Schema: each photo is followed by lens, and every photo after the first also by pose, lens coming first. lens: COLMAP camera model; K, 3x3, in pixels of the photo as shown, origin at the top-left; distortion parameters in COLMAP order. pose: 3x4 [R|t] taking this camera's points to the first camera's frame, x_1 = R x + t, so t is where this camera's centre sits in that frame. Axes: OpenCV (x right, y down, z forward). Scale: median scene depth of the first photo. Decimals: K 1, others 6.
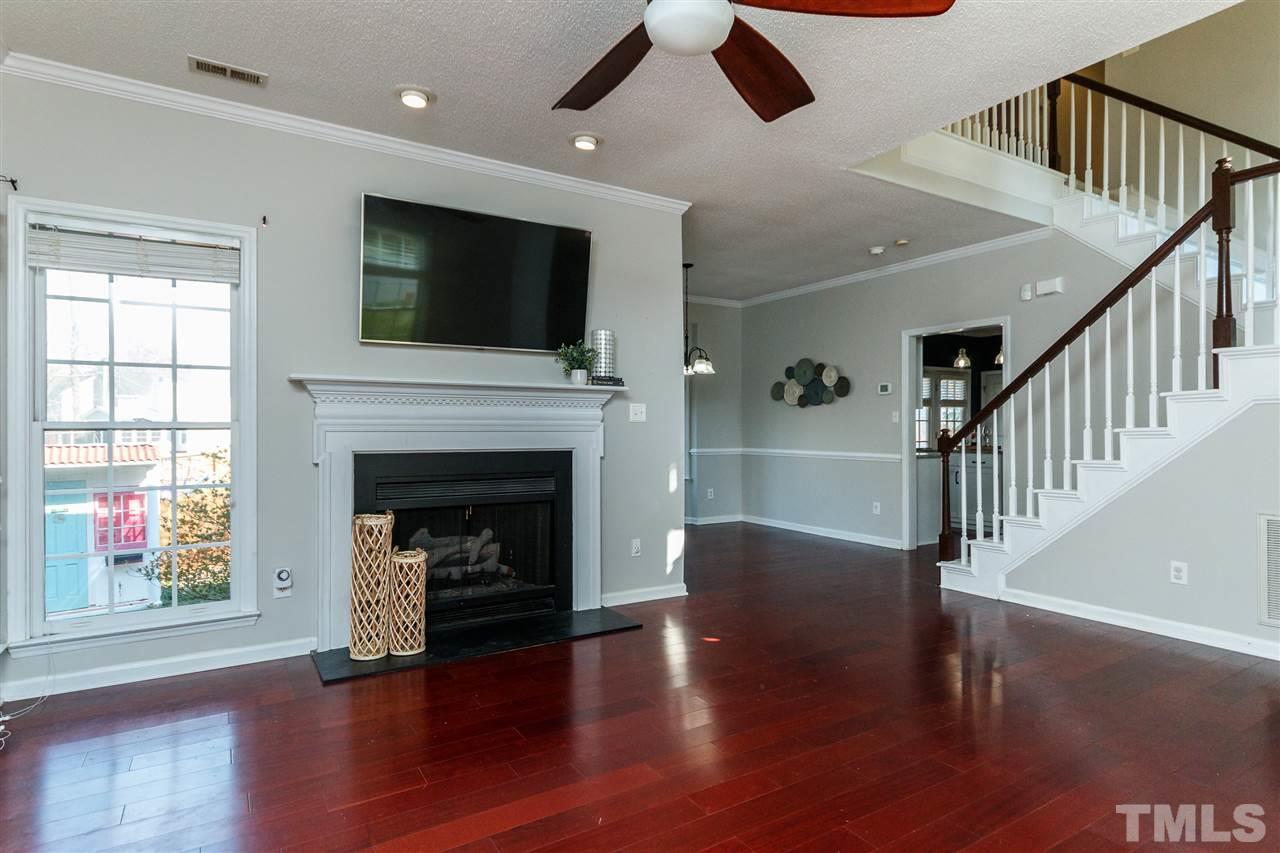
lens RADIAL K [[672.4, 0, 641.2], [0, 672.4, 425.0], [0, 0, 1]] dist [-0.002125, 0.004903]
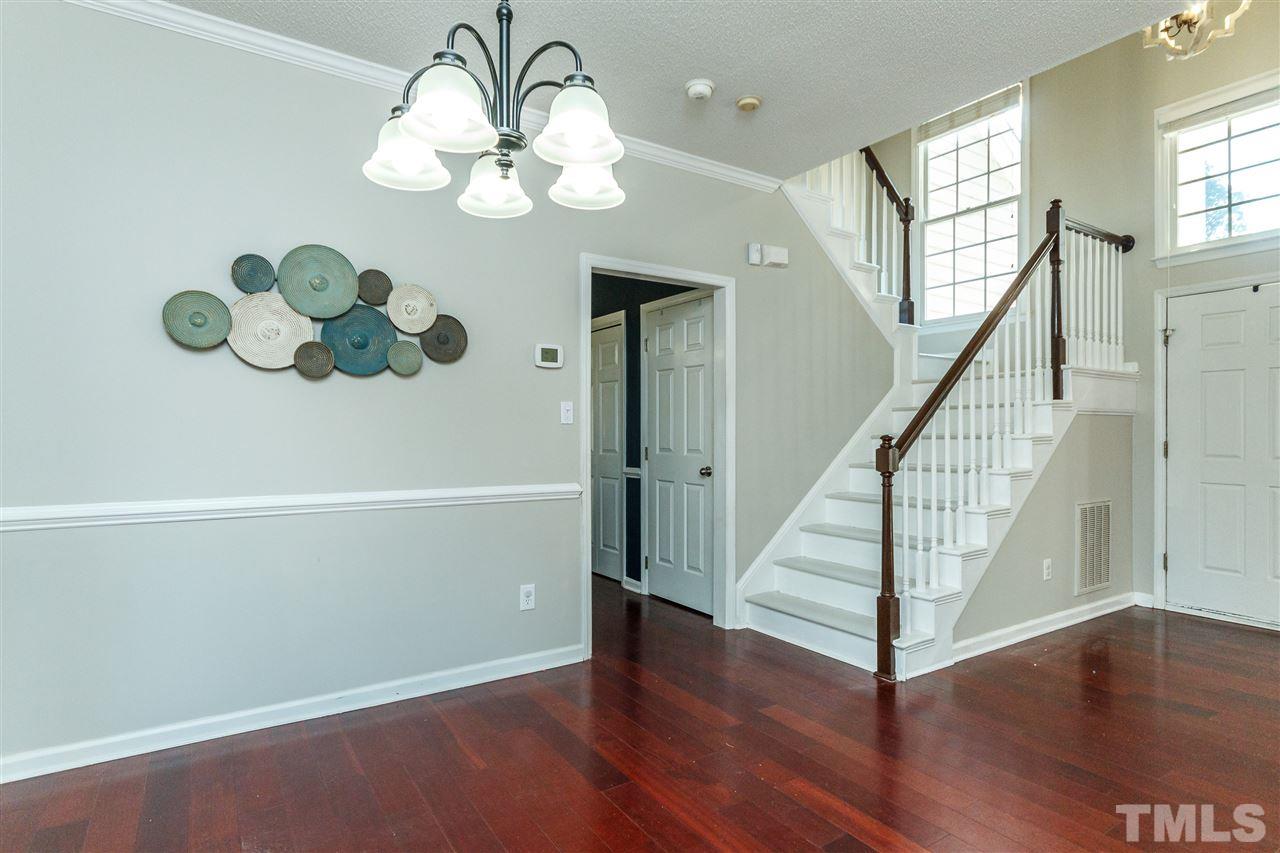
lens RADIAL K [[672.4, 0, 639.2], [0, 672.4, 429.2], [0, 0, 1]] dist [-0.002125, 0.004903]
pose [[-0.004925, 0.019525, 0.999797, -0.136046], [0.005127, 0.999797, -0.019500, 0.010615], [-0.999975, 0.005030, -0.005024, 0.872158]]
